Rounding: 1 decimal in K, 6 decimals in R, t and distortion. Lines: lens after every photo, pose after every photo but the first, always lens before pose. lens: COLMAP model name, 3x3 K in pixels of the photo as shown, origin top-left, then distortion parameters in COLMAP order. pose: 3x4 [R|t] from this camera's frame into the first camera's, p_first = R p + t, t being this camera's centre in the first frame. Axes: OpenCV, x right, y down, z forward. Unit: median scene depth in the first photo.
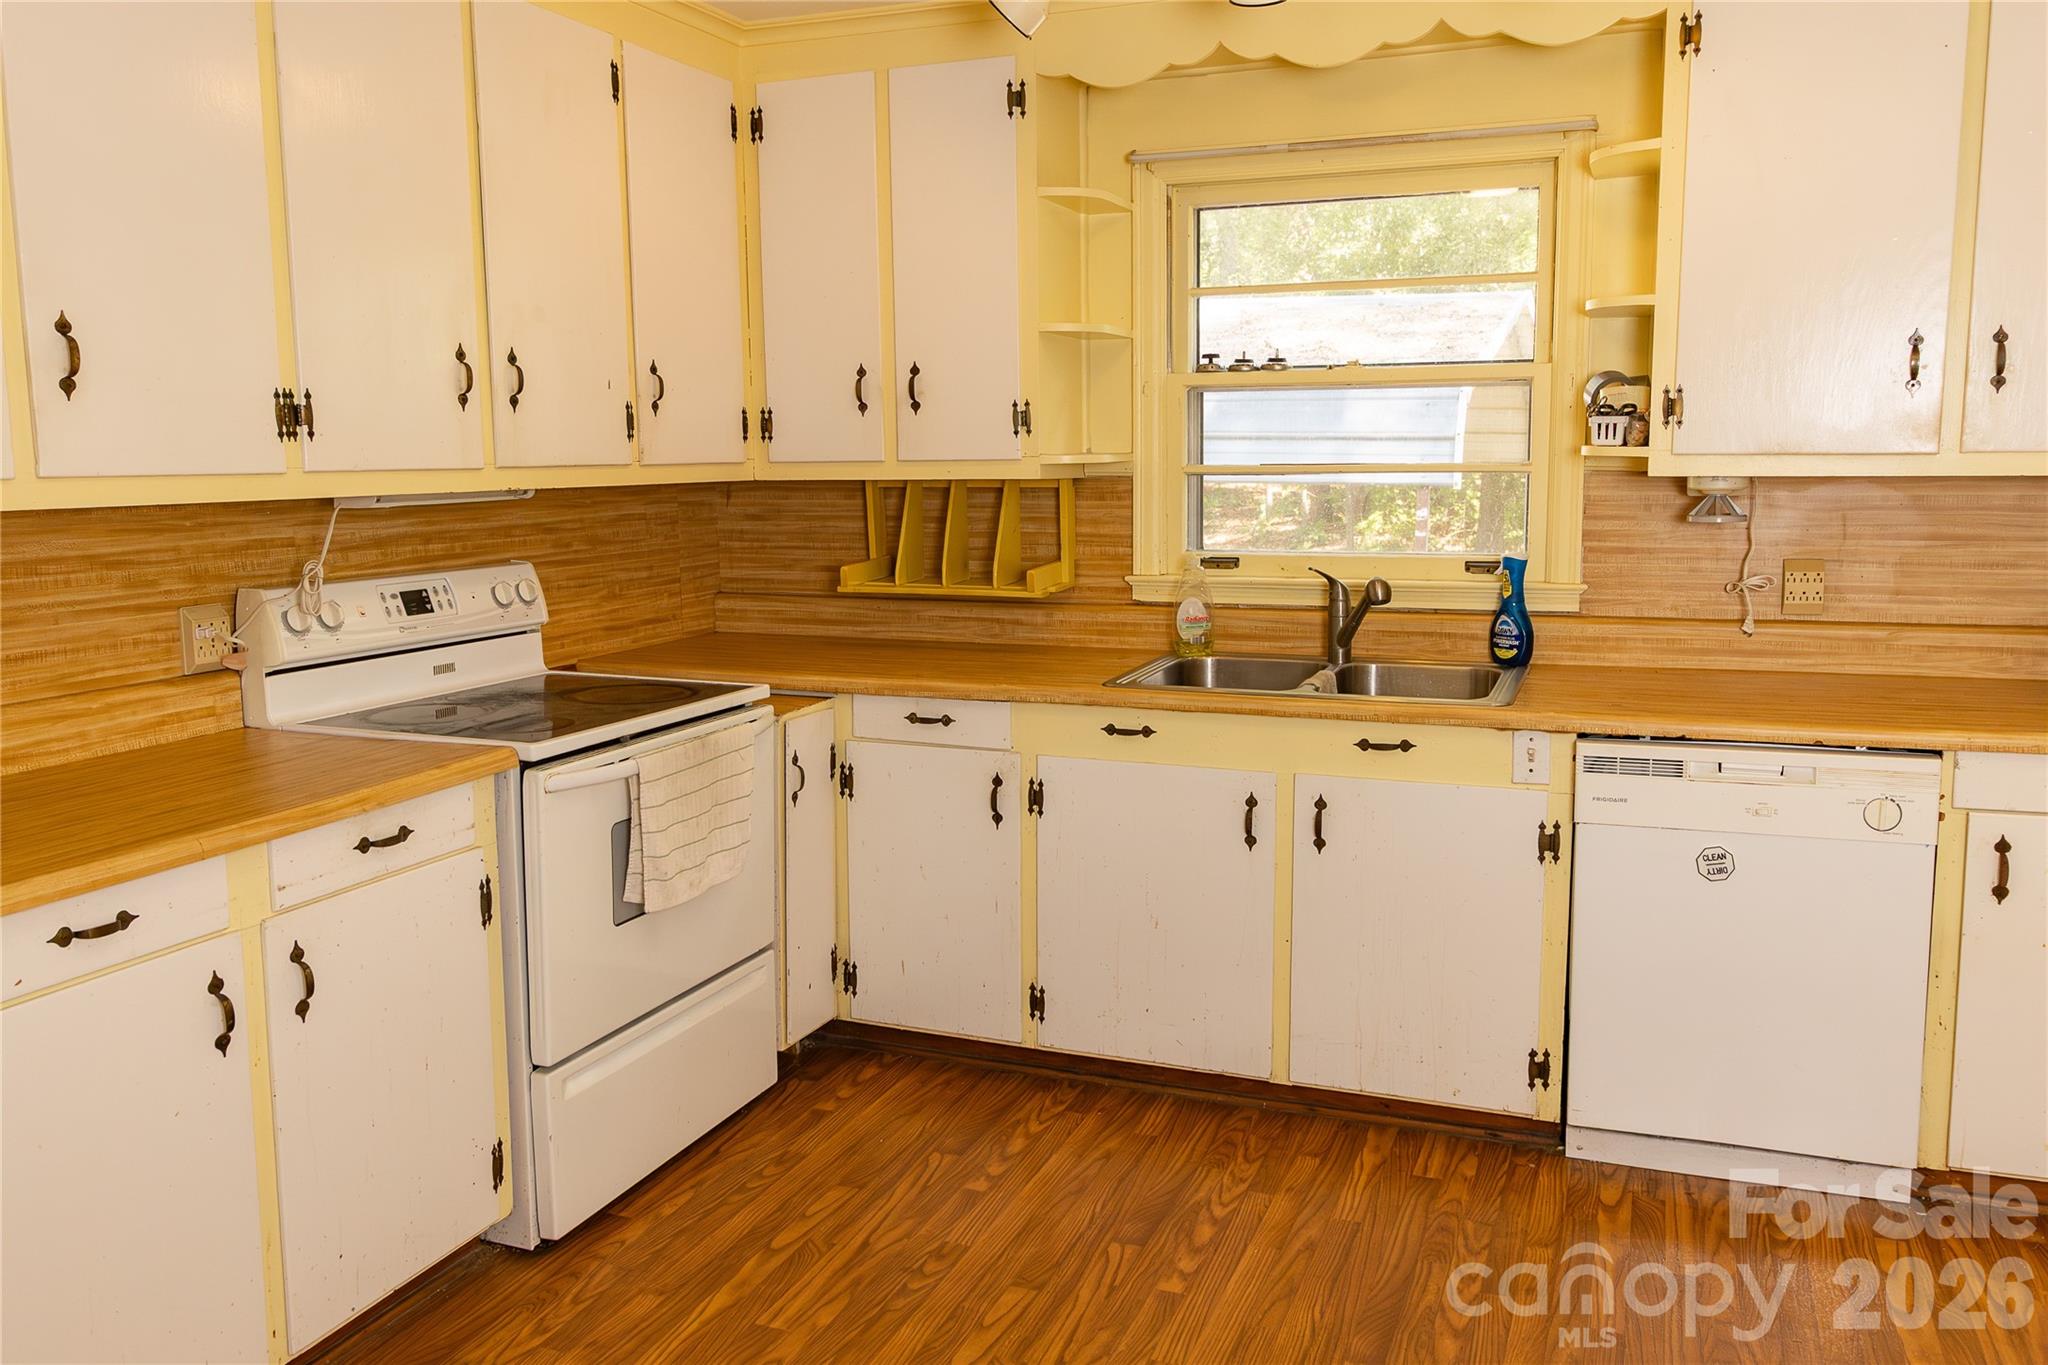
lens RADIAL K [[1545.3, 0, 1029.1], [0, 1545.3, 664.5], [0, 0, 1]] dist [0.000945, -0.000723]
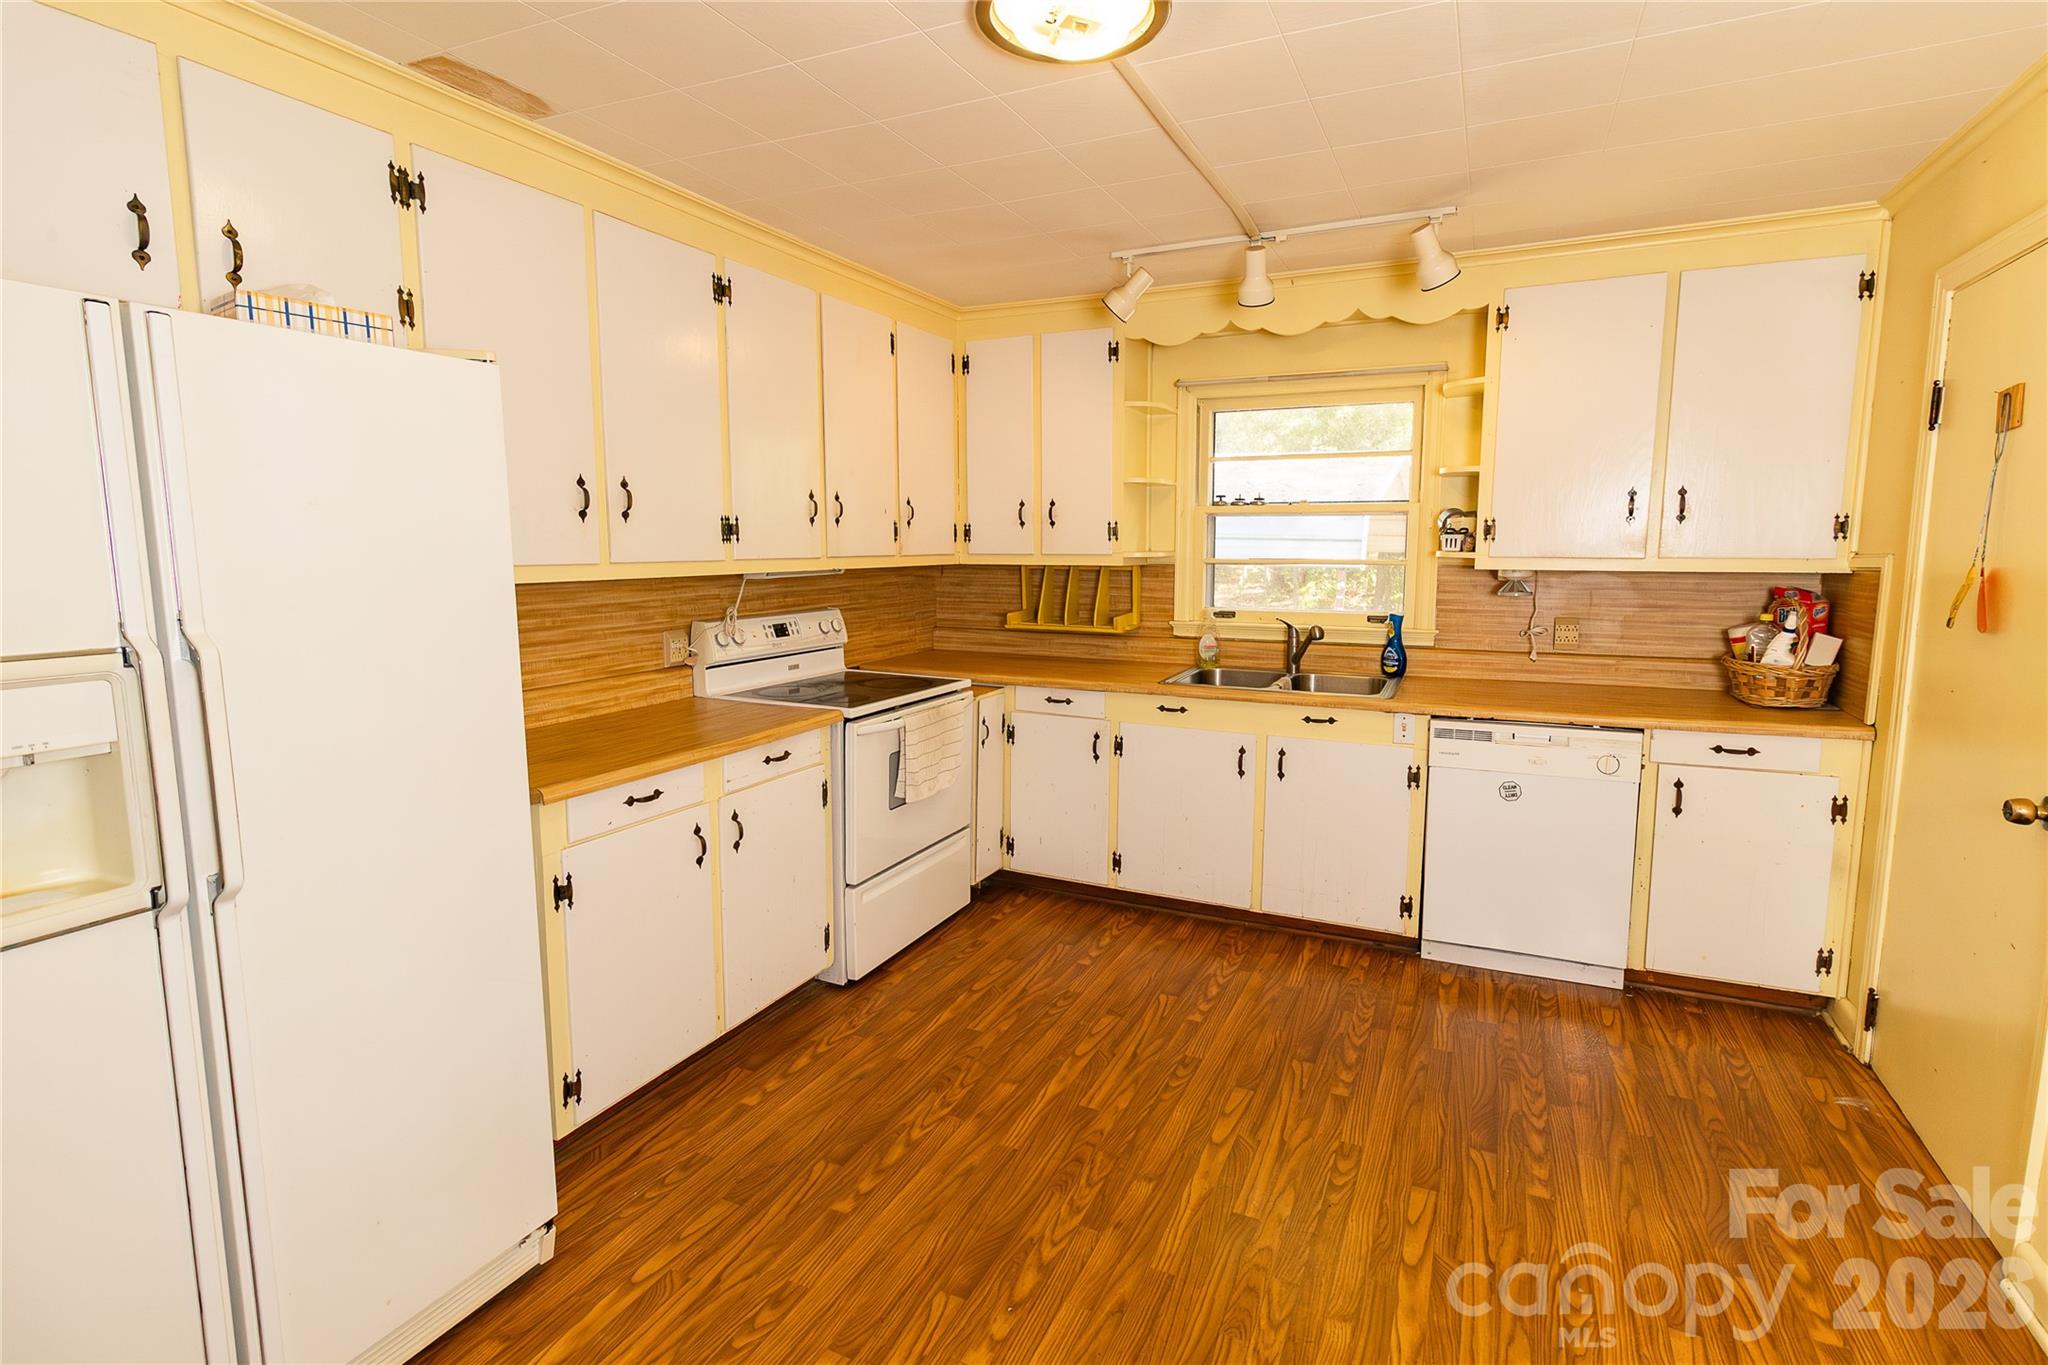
lens RADIAL K [[946.0, 0, 1040.2], [0, 946.0, 661.9], [0, 0, 1]] dist [-0.000822, 0.000349]
pose [[0.998270, 0.017370, -0.056178, -0.028473], [-0.017957, 0.999789, -0.009961, 0.002561], [0.055994, 0.010952, 0.998371, -0.095616]]
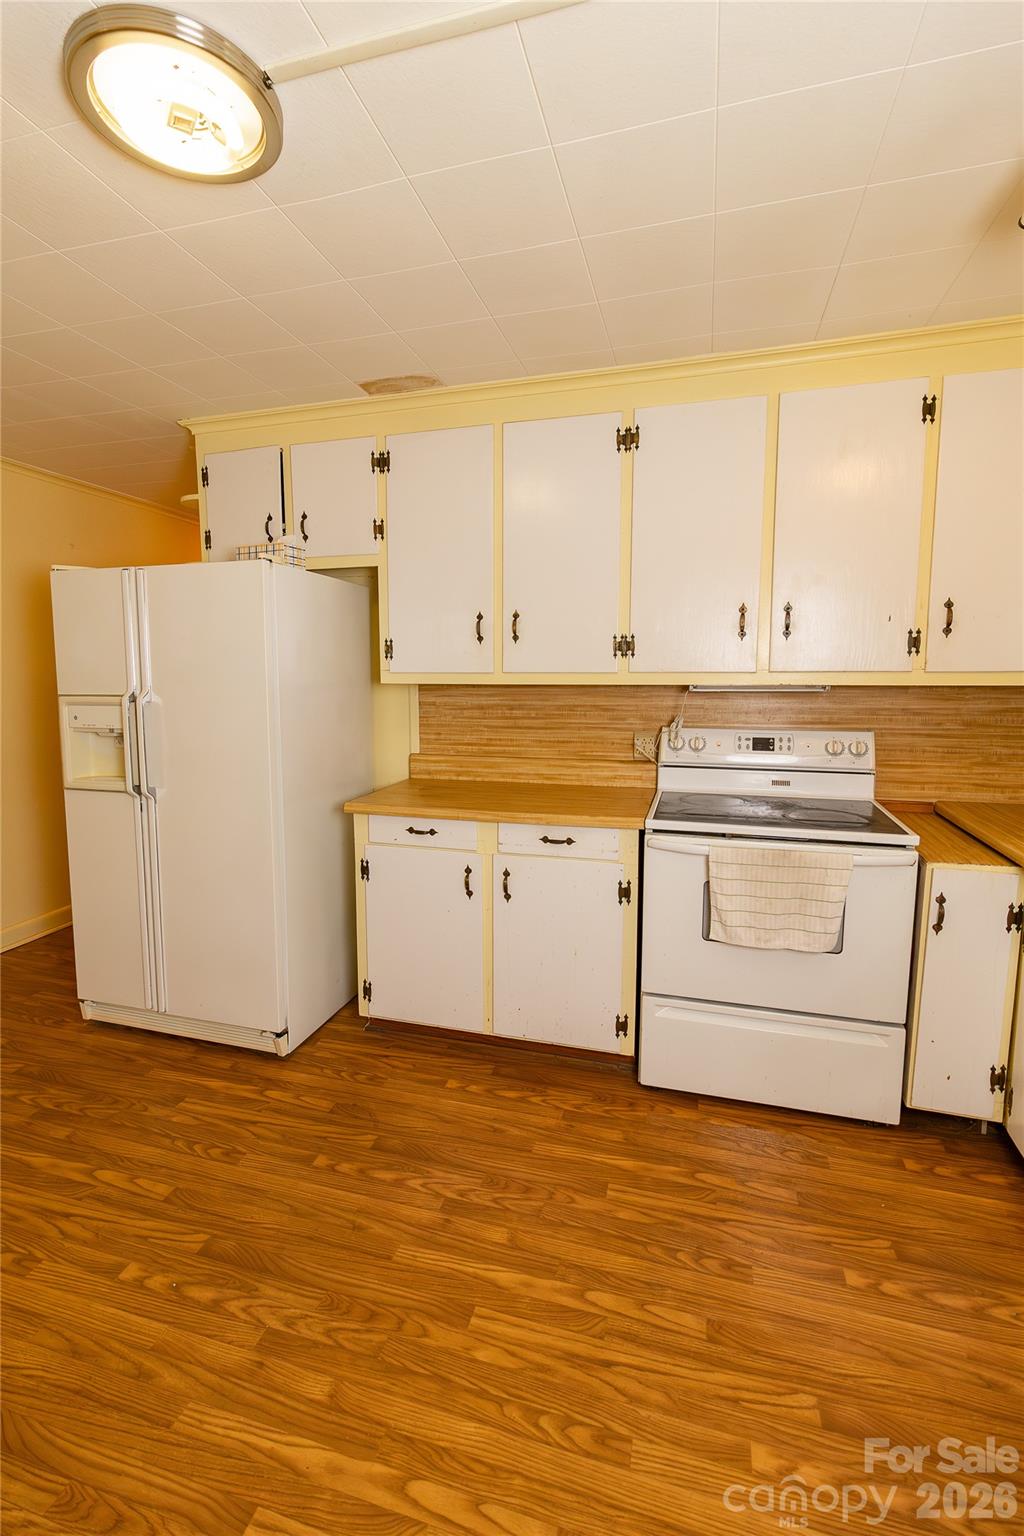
lens RADIAL K [[709.5, 0, 523.6], [0, 709.5, 754.6], [0, 0, 1]] dist [-0.000822, 0.000349]
pose [[0.108108, 0.123039, -0.986496, 0.416911], [-0.135758, 0.984843, 0.107956, -0.081469], [0.984826, 0.122253, 0.123173, 0.618821]]
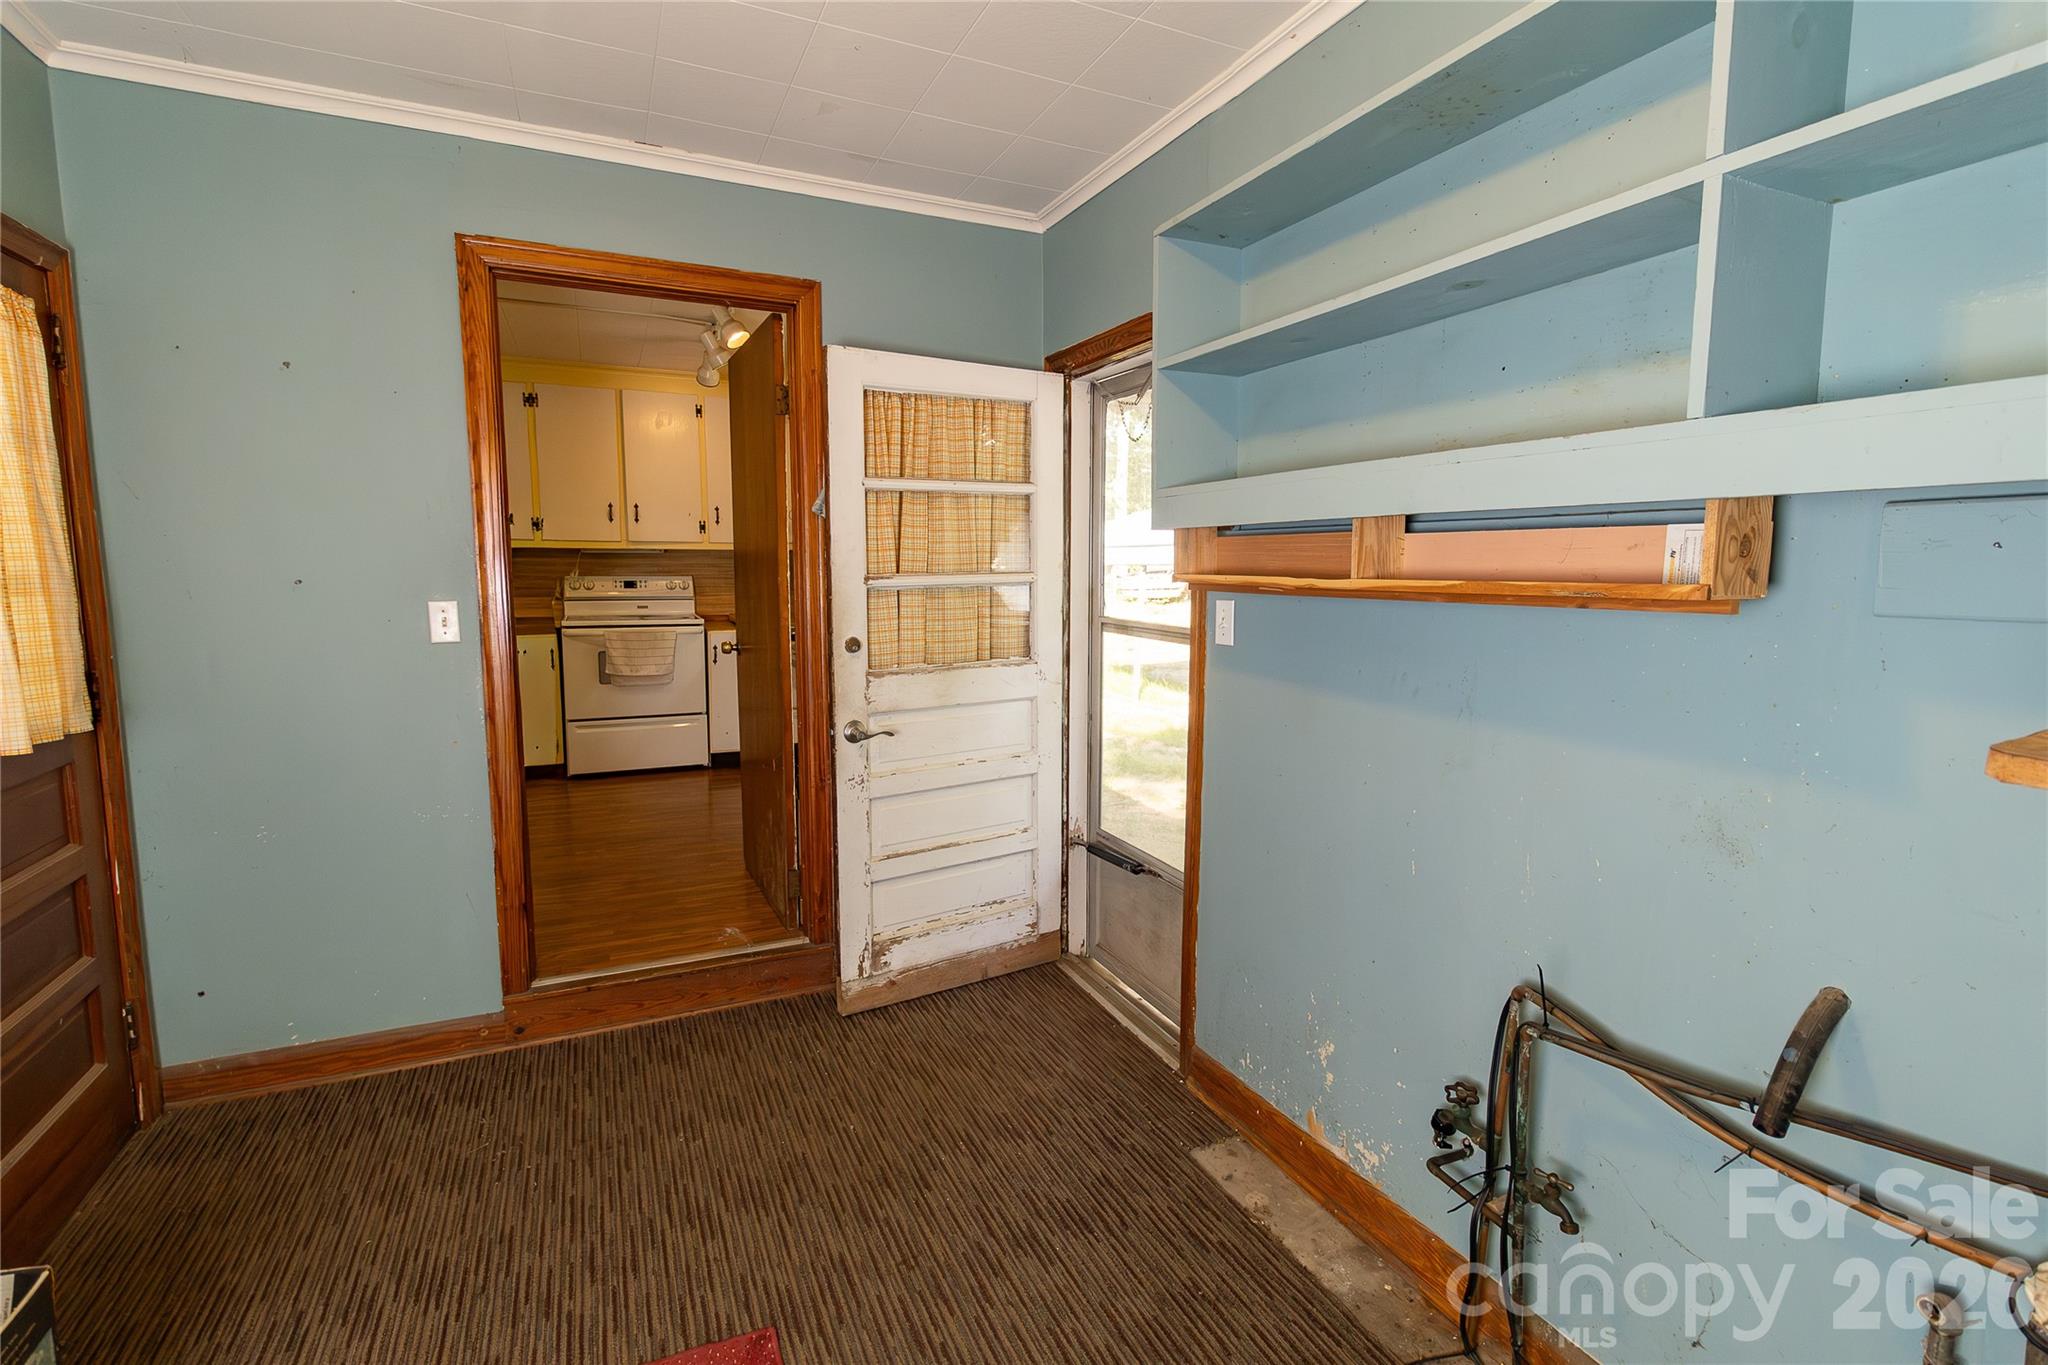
lens RADIAL K [[946.0, 0, 1029.4], [0, 946.0, 662.6], [0, 0, 1]] dist [-0.000822, 0.000349]
pose [[0.706475, 0.090996, -0.701863, 1.571603], [-0.106048, 0.994115, 0.022141, -0.011031], [0.699747, 0.058788, 0.711967, 0.203669]]
